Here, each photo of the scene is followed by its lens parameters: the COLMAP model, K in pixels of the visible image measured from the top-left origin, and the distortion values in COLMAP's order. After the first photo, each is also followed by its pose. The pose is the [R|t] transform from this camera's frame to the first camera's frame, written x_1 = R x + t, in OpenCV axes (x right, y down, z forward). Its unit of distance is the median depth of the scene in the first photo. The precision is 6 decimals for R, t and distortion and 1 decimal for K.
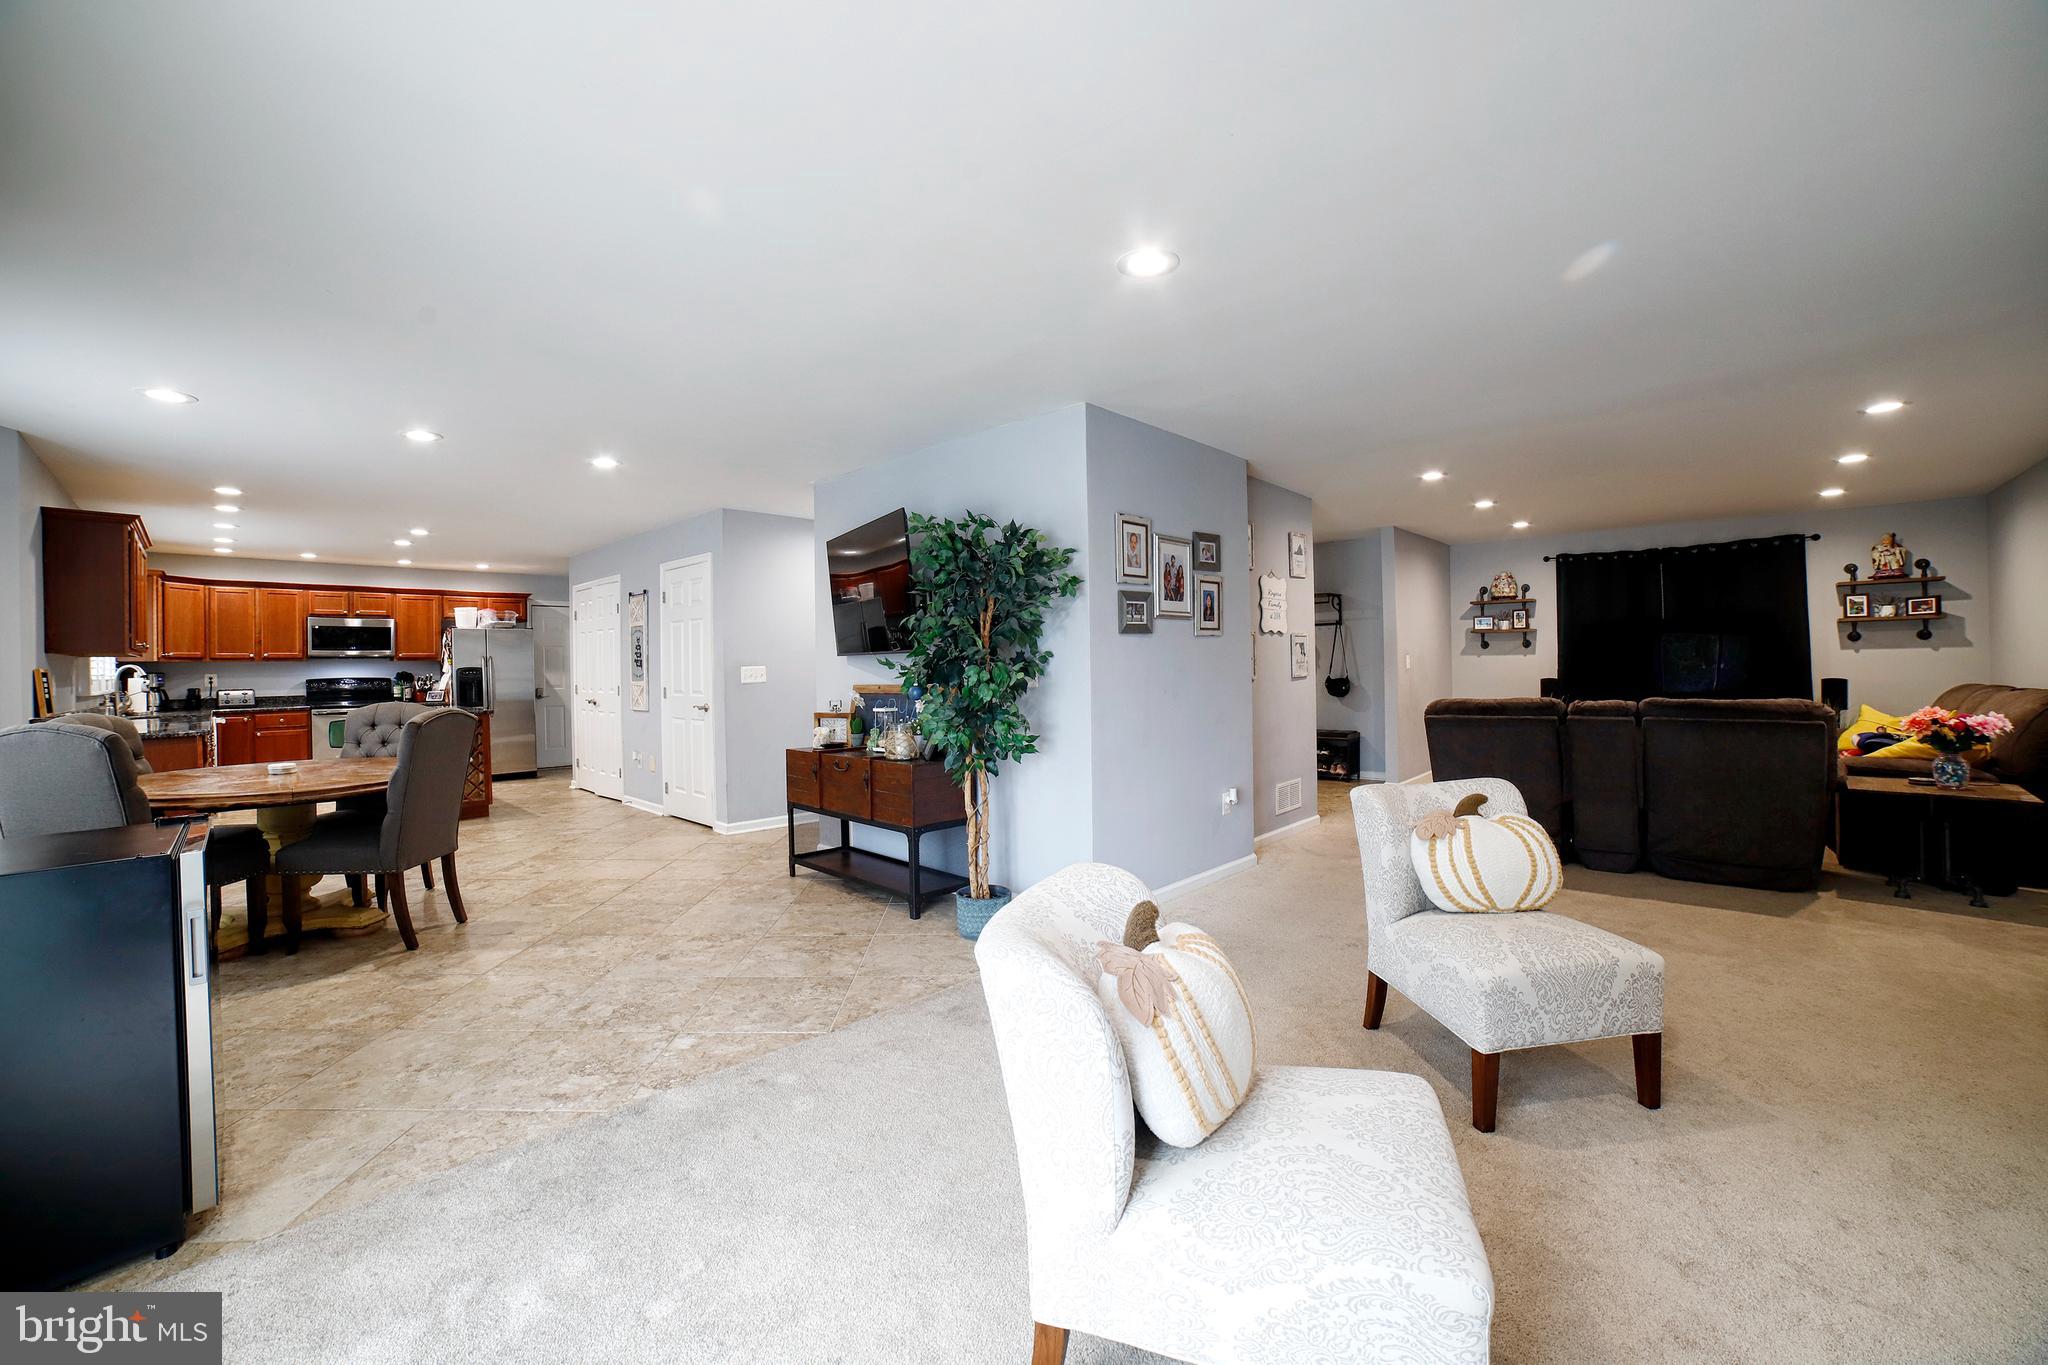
lens RADIAL K [[824.2, 0, 1022.8], [0, 824.2, 666.9], [0, 0, 1]] dist [-0.105761, 0.037268]
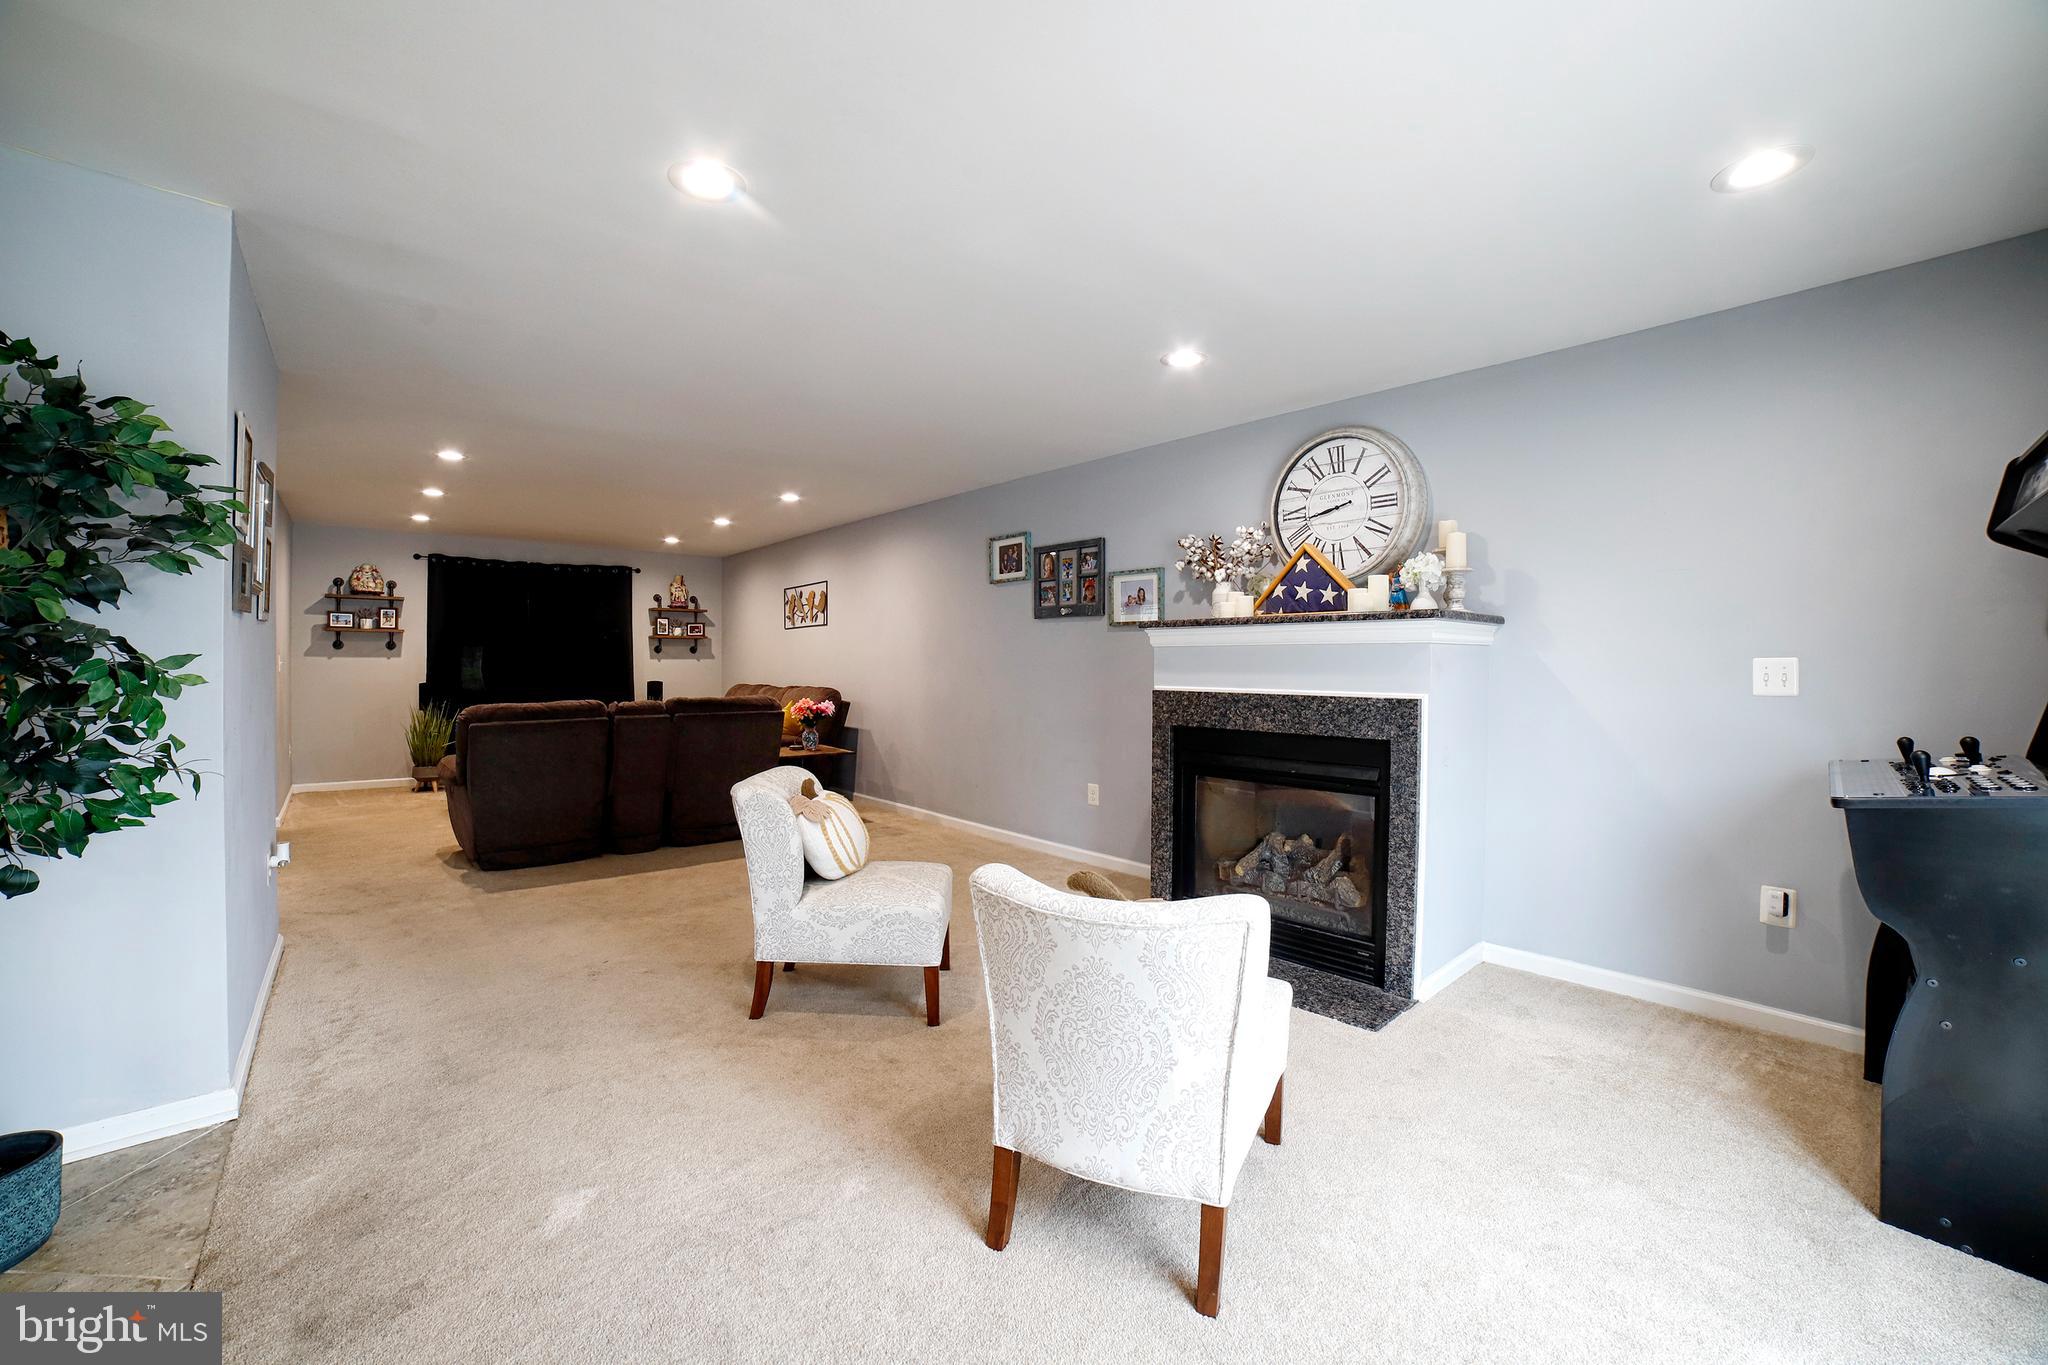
lens RADIAL K [[824.2, 0, 1022.8], [0, 824.2, 666.9], [0, 0, 1]] dist [-0.105761, 0.037268]
pose [[0.093092, 0.010783, 0.995599, -0.216500], [-0.004205, 0.999937, -0.010437, 0.002251], [-0.995649, -0.003215, 0.093131, 0.209501]]
